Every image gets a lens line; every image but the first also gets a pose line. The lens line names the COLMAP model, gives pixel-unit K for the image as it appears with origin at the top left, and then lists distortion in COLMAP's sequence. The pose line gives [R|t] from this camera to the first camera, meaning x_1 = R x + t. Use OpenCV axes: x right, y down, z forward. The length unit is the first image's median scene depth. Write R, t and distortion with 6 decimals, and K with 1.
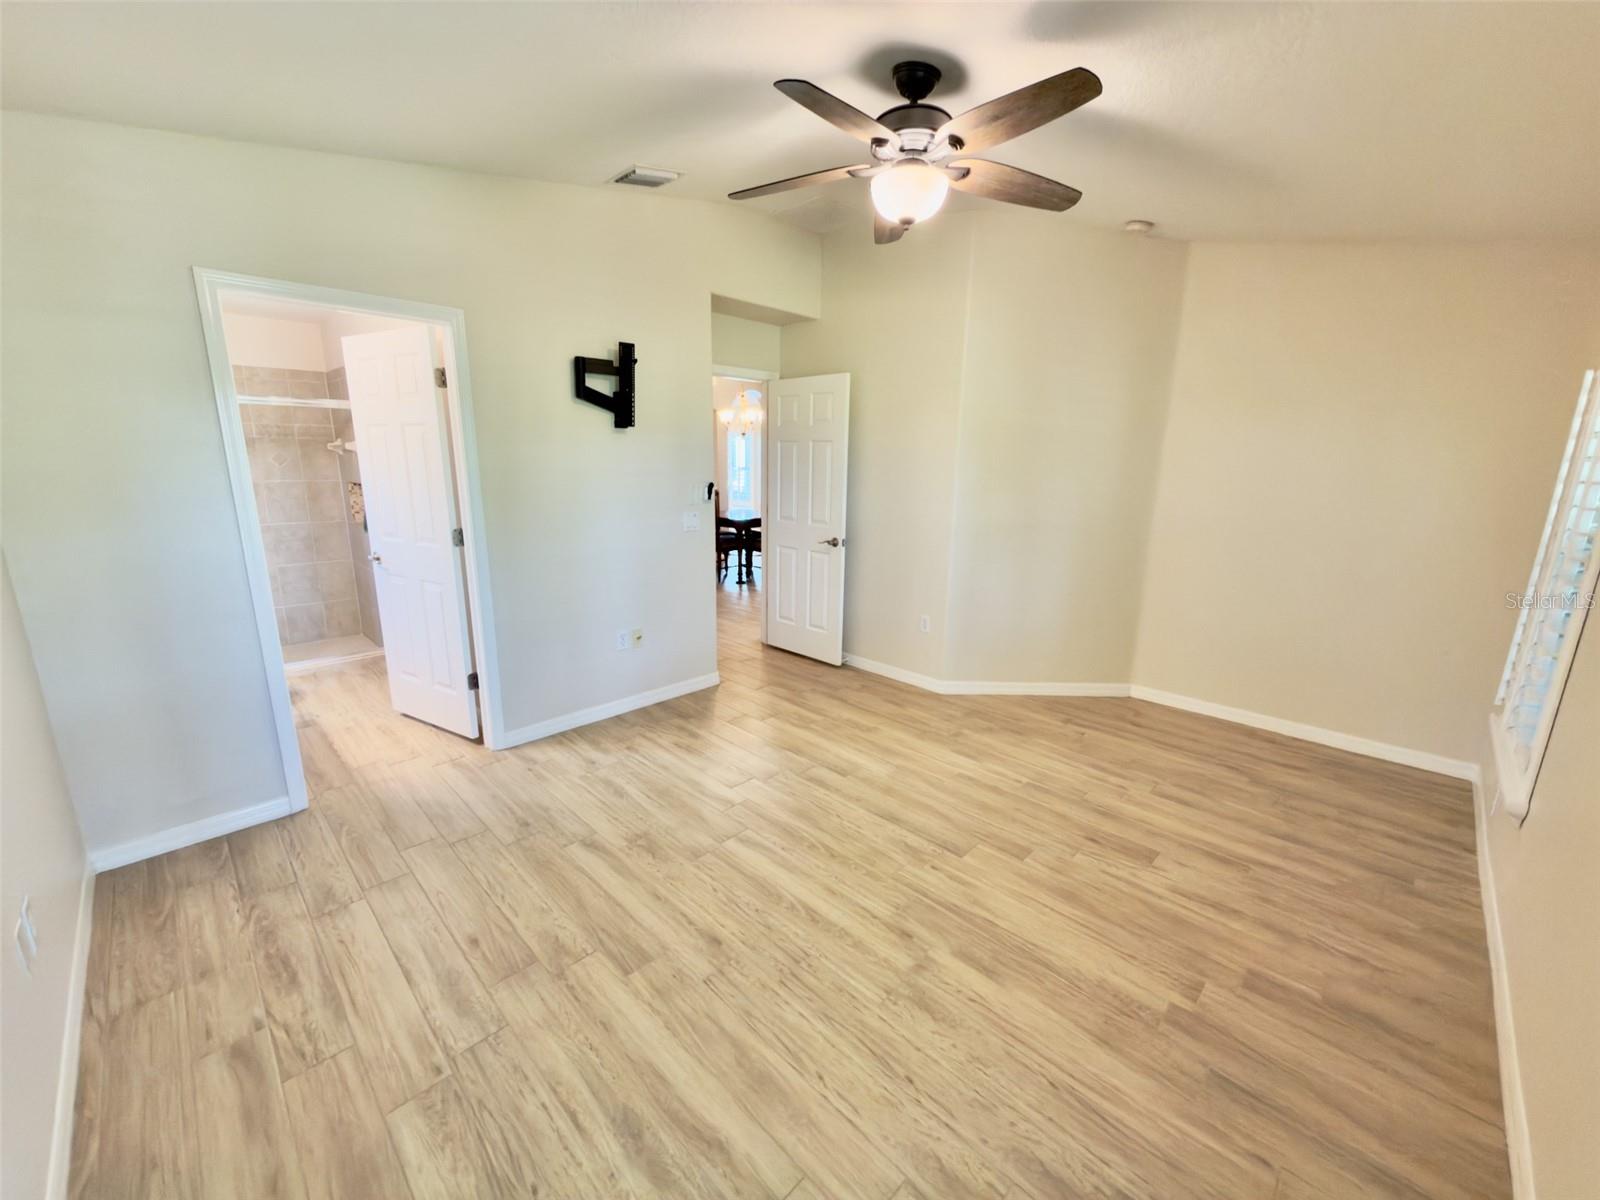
lens RADIAL K [[637.5, 0, 799.8], [0, 637.5, 601.8], [0, 0, 1]] dist [0.000770, 0.000270]
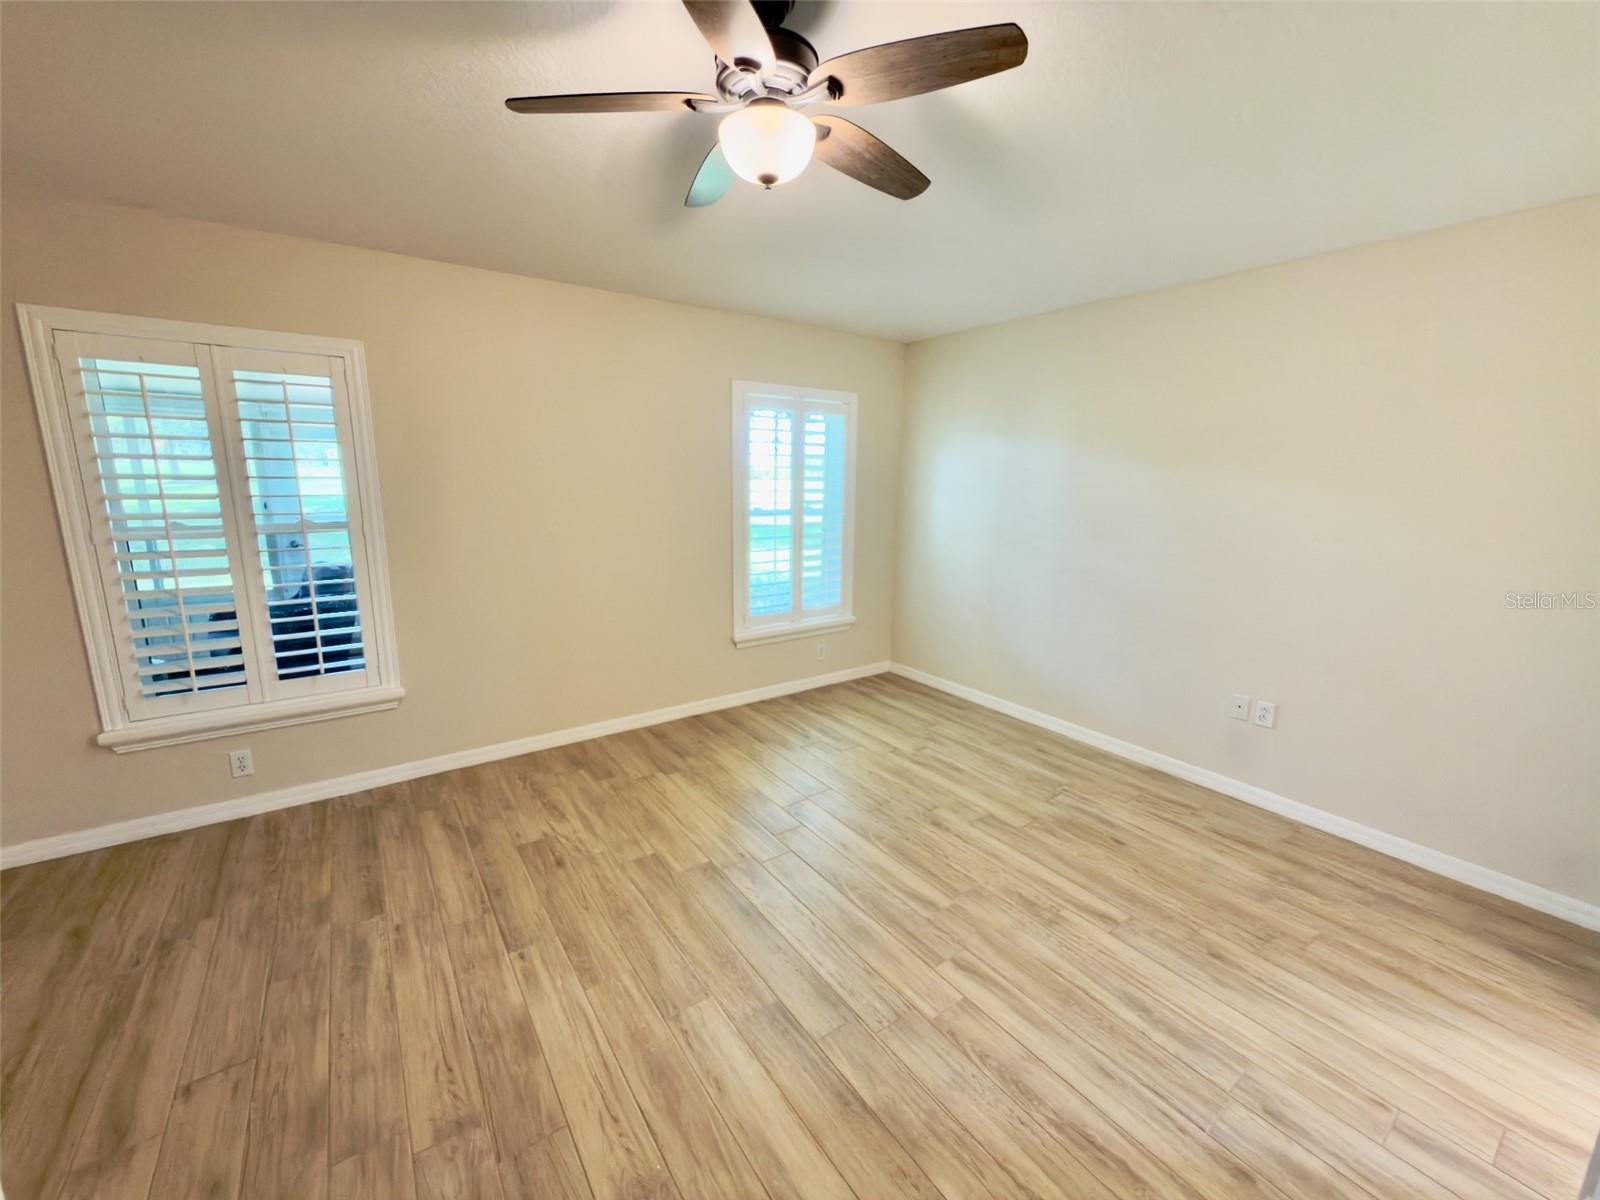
lens RADIAL K [[637.5, 0, 799.8], [0, 637.5, 601.8], [0, 0, 1]] dist [0.000770, 0.000270]
pose [[-0.984228, -0.064808, 0.164608, -0.030002], [0.009126, 0.910642, 0.413096, -0.390932], [-0.176671, 0.408083, -0.895687, 1.687465]]
